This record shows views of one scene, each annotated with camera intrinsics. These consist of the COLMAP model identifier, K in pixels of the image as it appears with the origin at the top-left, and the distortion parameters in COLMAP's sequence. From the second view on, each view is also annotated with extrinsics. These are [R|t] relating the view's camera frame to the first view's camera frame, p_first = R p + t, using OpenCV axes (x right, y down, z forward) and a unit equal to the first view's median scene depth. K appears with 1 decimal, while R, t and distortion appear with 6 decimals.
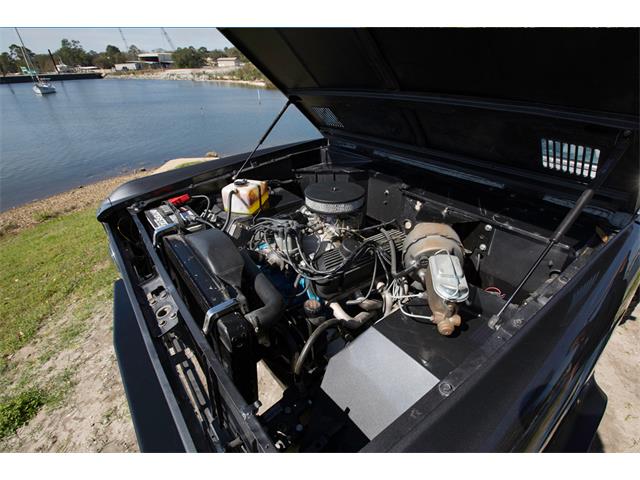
lens RADIAL K [[328.8, 0, 329.6], [0, 328.8, 248.1], [0, 0, 1]] dist [-0.059871, -0.000035]
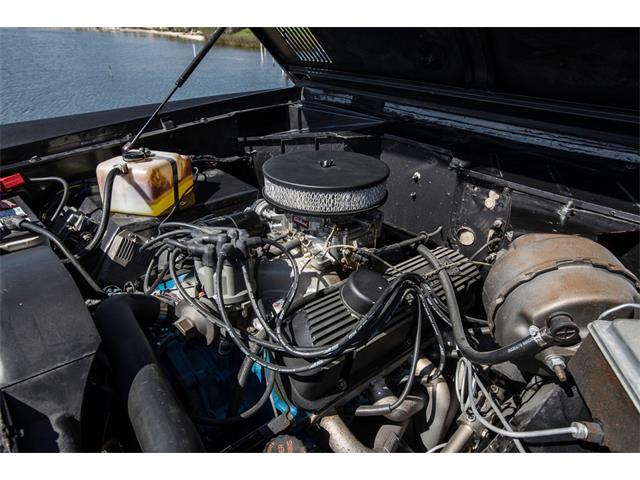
lens RADIAL K [[442.4, 0, 320.0], [0, 442.4, 240.0], [0, 0, 1]] dist [-0.000593, 0.002000]
pose [[0.998088, 0.000900, 0.061810, -0.033334], [0.002774, 0.998235, -0.059324, -0.030225], [-0.061754, 0.059382, 0.996323, 0.365619]]
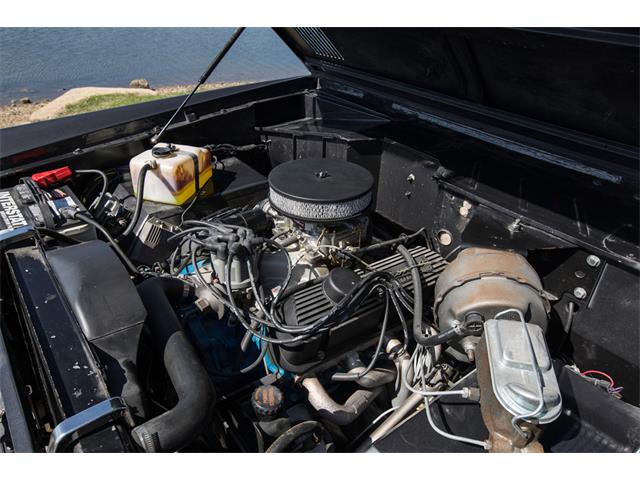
lens RADIAL K [[495.8, 0, 320.0], [0, 495.8, 240.0], [0, 0, 1]] dist [0.006329, 0.003431]
pose [[0.999043, 0.043713, 0.001368, 0.017052], [-0.043729, 0.998920, 0.015731, -0.080257], [-0.000678, -0.015776, 0.999875, 0.131346]]
